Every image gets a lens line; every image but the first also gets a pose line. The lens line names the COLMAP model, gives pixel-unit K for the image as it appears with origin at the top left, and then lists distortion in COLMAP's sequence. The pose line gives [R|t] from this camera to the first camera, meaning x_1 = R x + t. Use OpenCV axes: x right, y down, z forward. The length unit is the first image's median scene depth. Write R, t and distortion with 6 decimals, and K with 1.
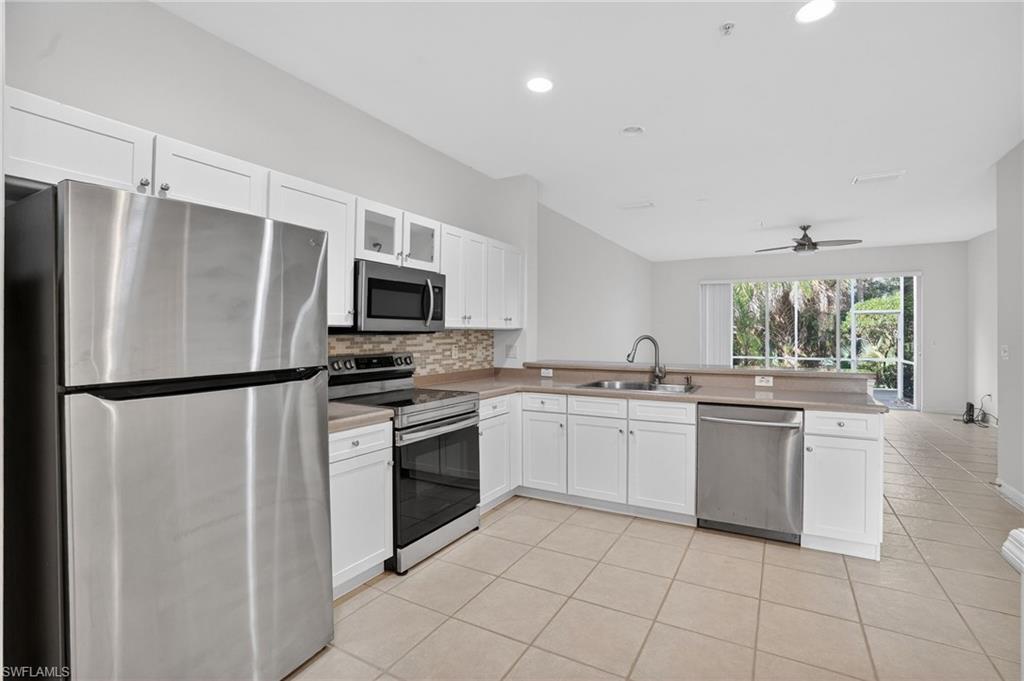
lens RADIAL K [[470.2, 0, 519.0], [0, 470.2, 331.3], [0, 0, 1]] dist [-0.037320, 0.004861]
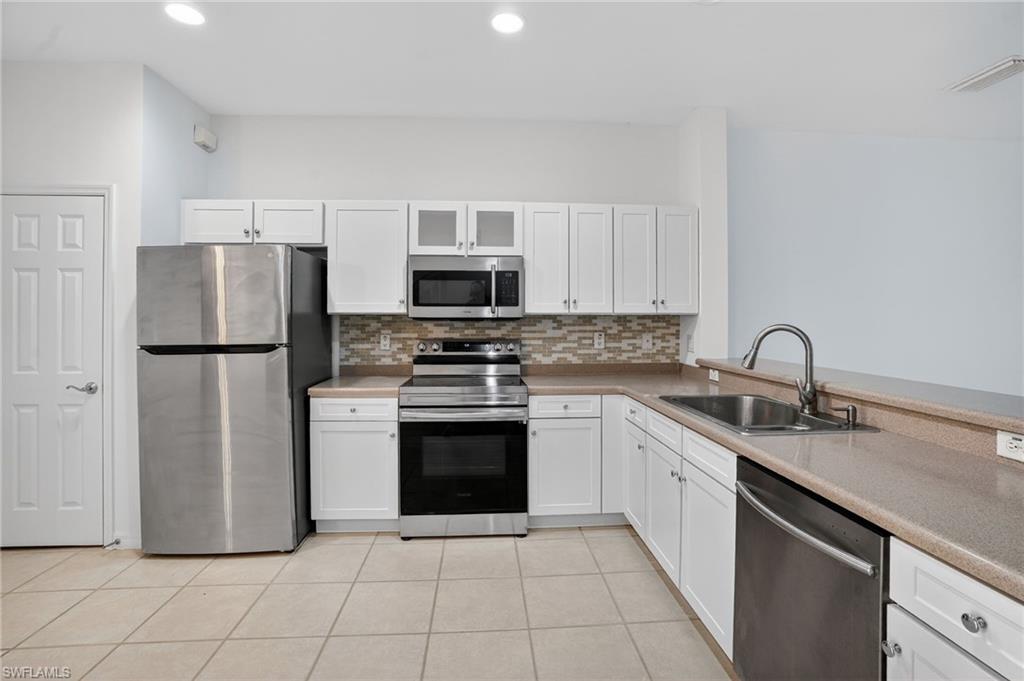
lens RADIAL K [[470.2, 0, 515.0], [0, 470.2, 321.0], [0, 0, 1]] dist [-0.037320, 0.004861]
pose [[0.555818, 0.005171, -0.831288, 0.553655], [0.002903, 0.999962, 0.008162, -0.000646], [0.831299, -0.006950, 0.555782, 0.417152]]
